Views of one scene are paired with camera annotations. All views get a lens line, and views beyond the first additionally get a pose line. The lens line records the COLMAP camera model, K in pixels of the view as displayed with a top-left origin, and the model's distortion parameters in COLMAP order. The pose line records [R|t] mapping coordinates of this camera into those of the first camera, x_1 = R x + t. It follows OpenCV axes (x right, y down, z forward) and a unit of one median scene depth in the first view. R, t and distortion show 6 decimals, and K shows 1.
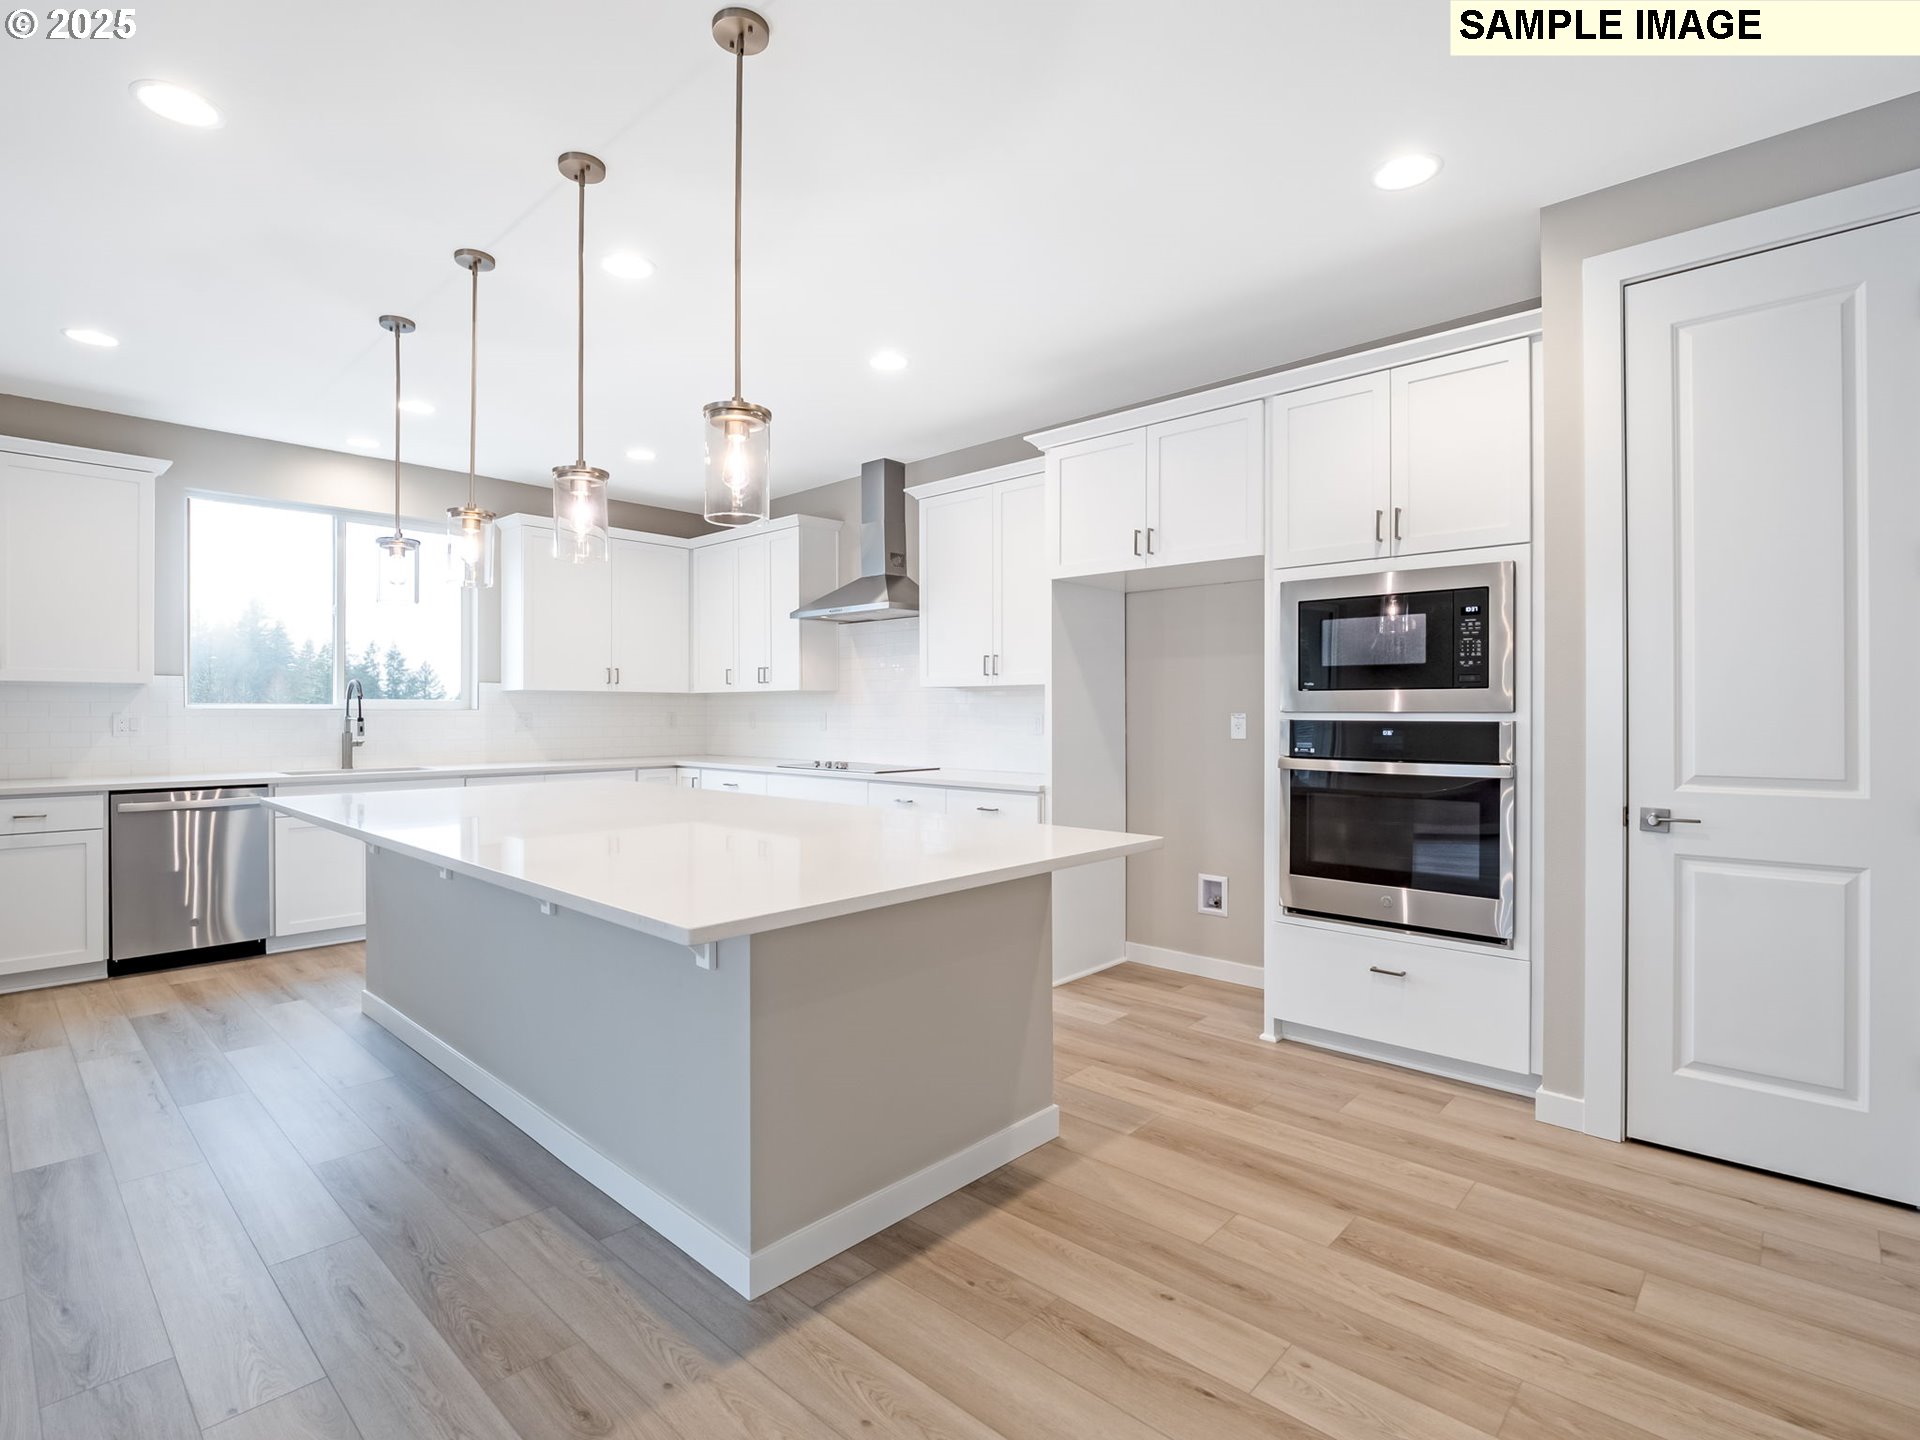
lens RADIAL K [[955.8, 0, 936.1], [0, 955.8, 718.7], [0, 0, 1]] dist [0.003244, 0.001835]
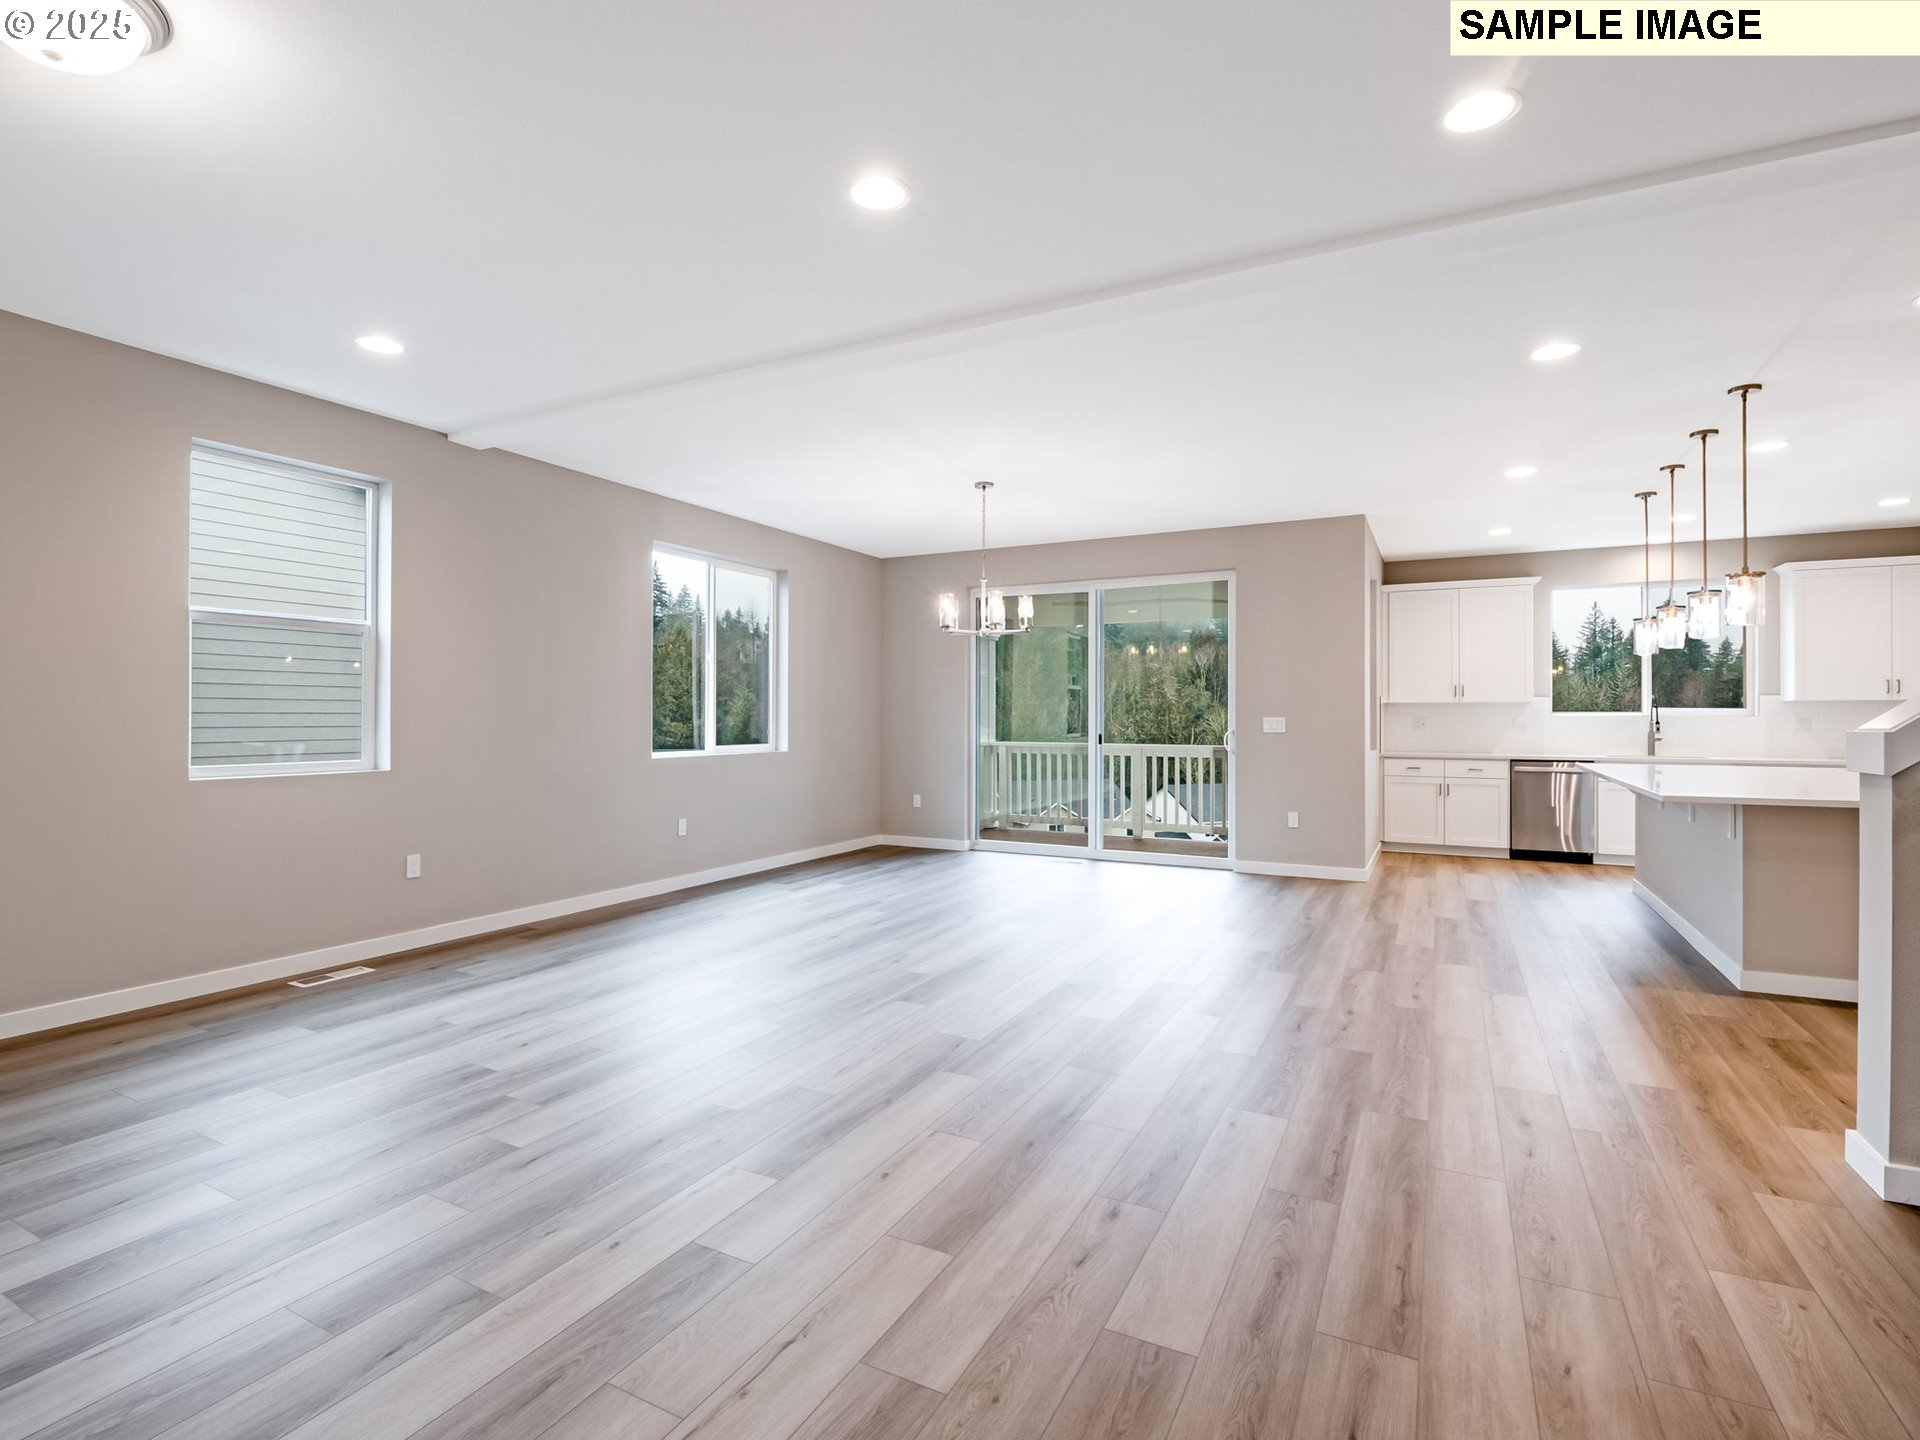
lens RADIAL K [[1019.1, 0, 947.1], [0, 1019.1, 692.0], [0, 0, 1]] dist [0.001148, 0.001594]
pose [[0.298411, -0.027587, -0.954039, 0.696142], [-0.007010, 0.999492, -0.031094, 0.011448], [0.954412, 0.015967, 0.298066, -0.634372]]
